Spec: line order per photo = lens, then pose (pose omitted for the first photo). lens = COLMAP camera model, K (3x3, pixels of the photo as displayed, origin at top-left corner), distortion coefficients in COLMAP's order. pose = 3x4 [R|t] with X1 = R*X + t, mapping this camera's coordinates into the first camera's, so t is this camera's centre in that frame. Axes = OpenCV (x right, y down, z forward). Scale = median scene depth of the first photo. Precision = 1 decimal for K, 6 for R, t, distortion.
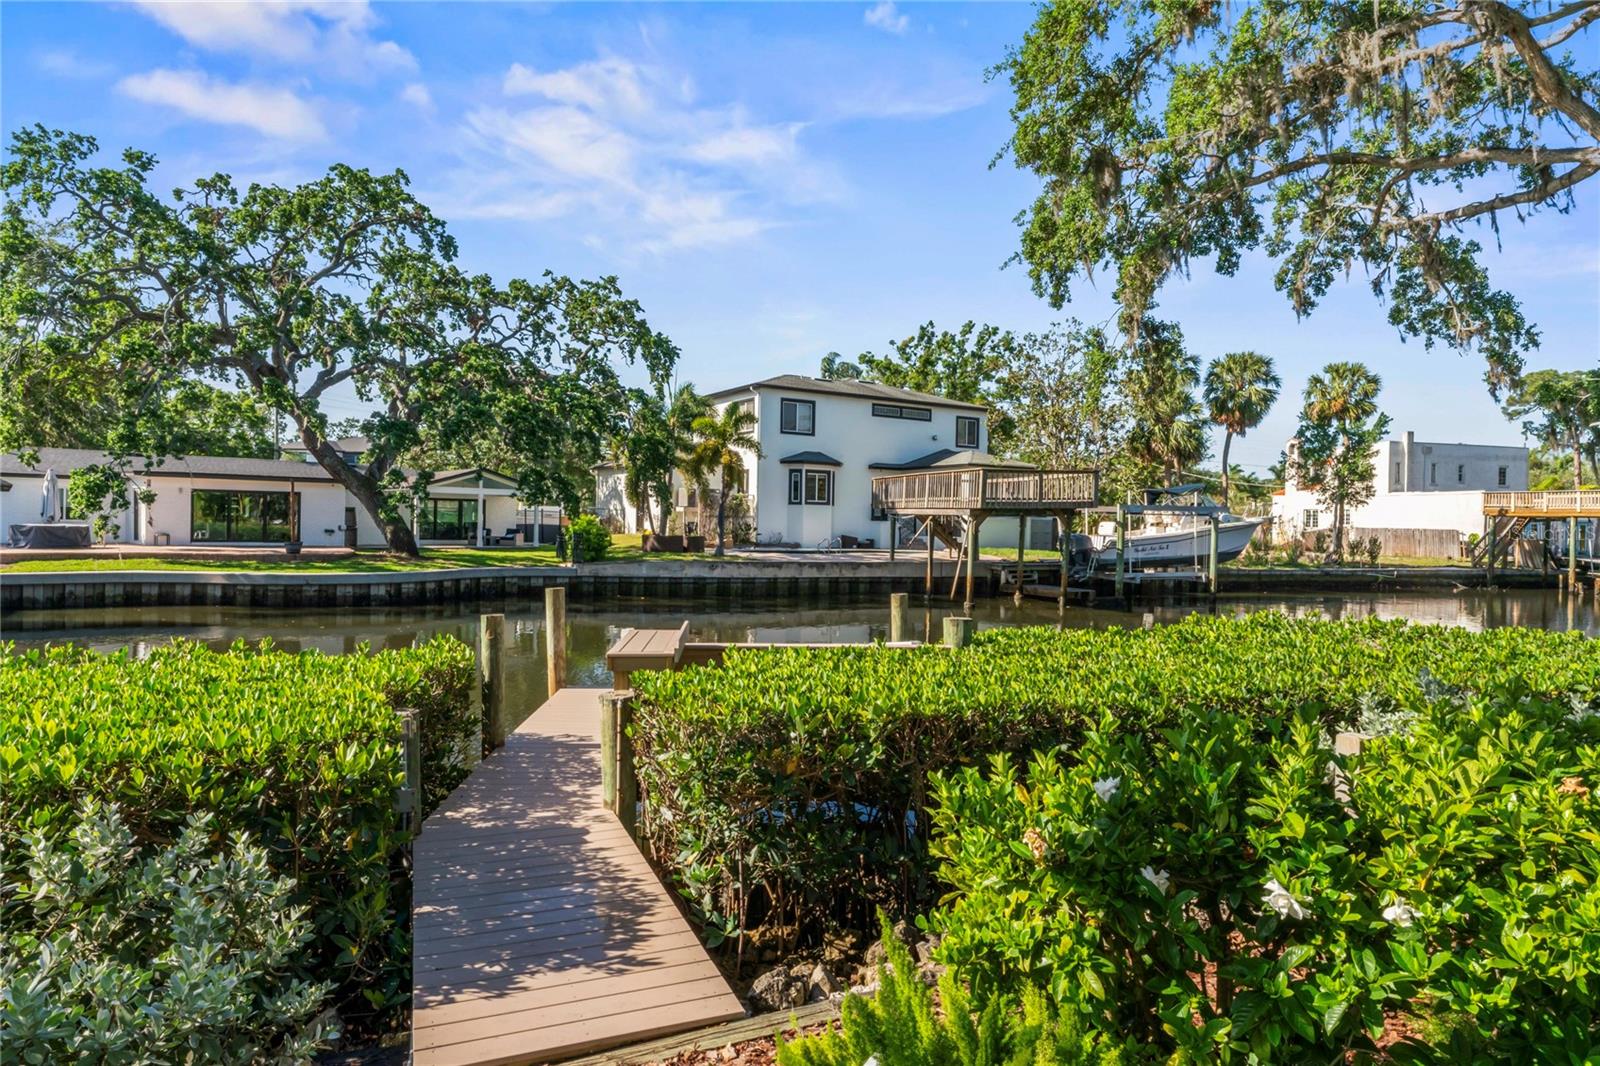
lens RADIAL K [[924.7, 0, 800.0], [0, 924.7, 533.0], [0, 0, 1]] dist [-0.002417, -0.001040]
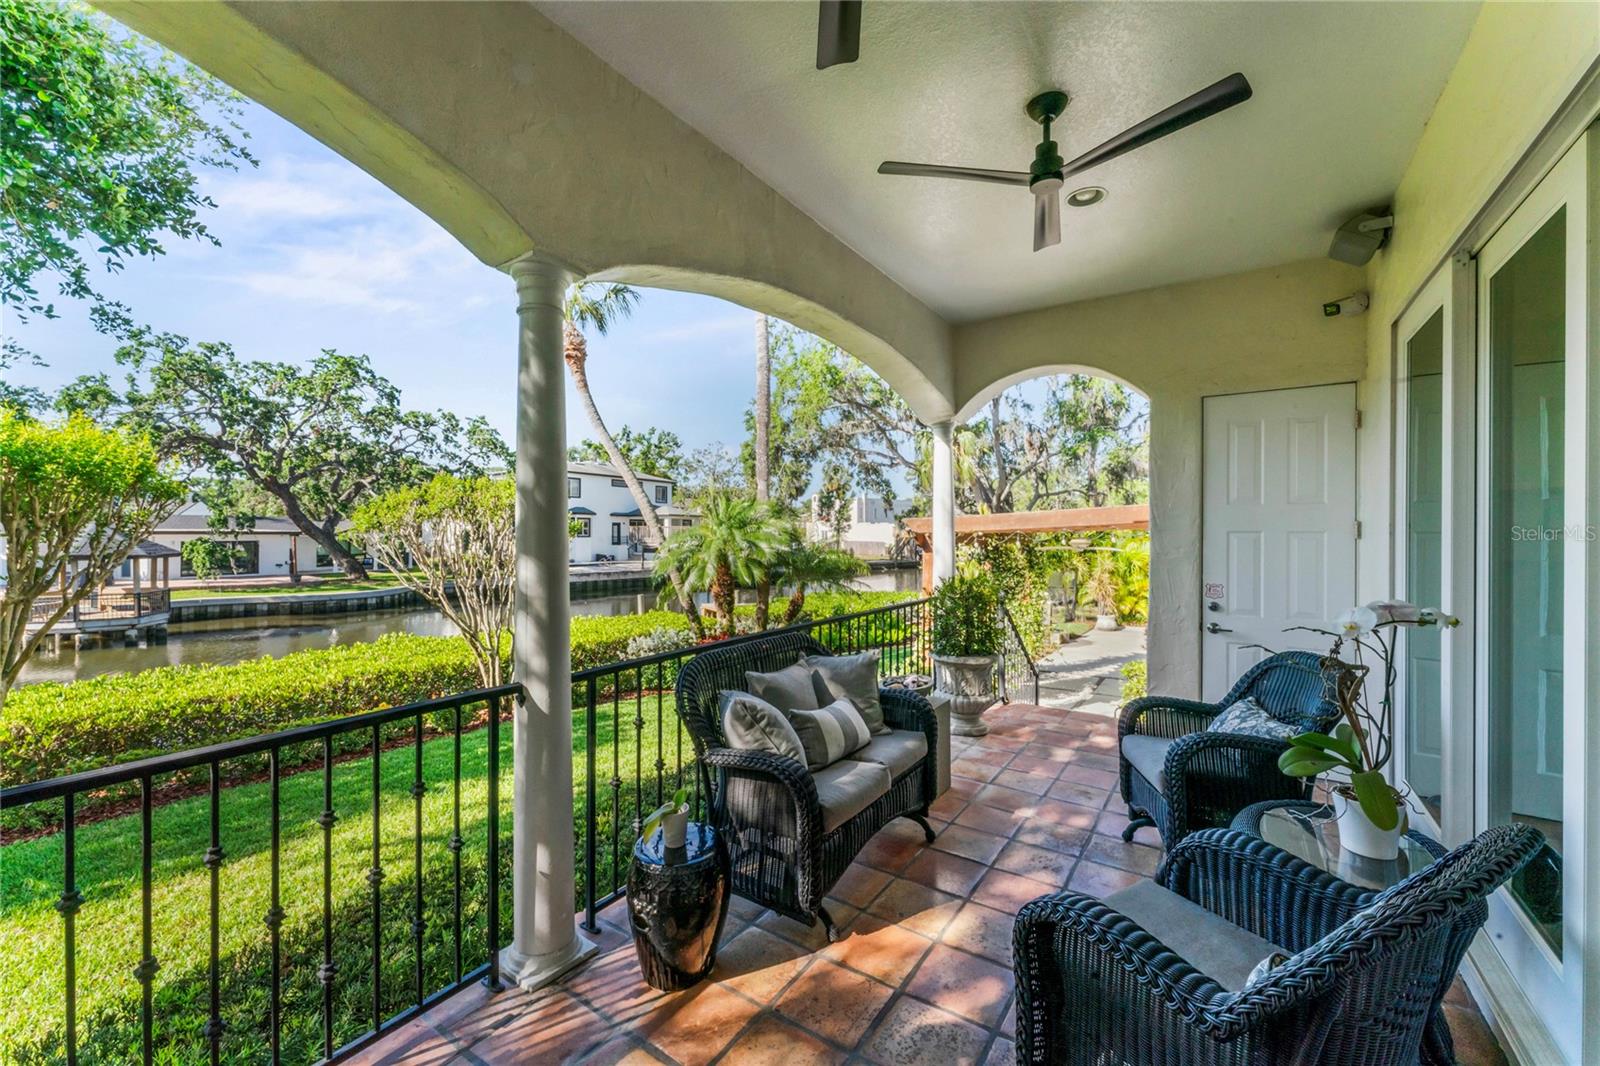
lens RADIAL K [[639.5, 0, 796.9], [0, 639.5, 523.9], [0, 0, 1]] dist [0.000809, -0.000269]
pose [[0.890598, -0.009636, 0.454690, -0.170143], [0.017694, 0.999753, -0.013471, -0.031942], [-0.454447, 0.020043, 0.890548, -0.271238]]
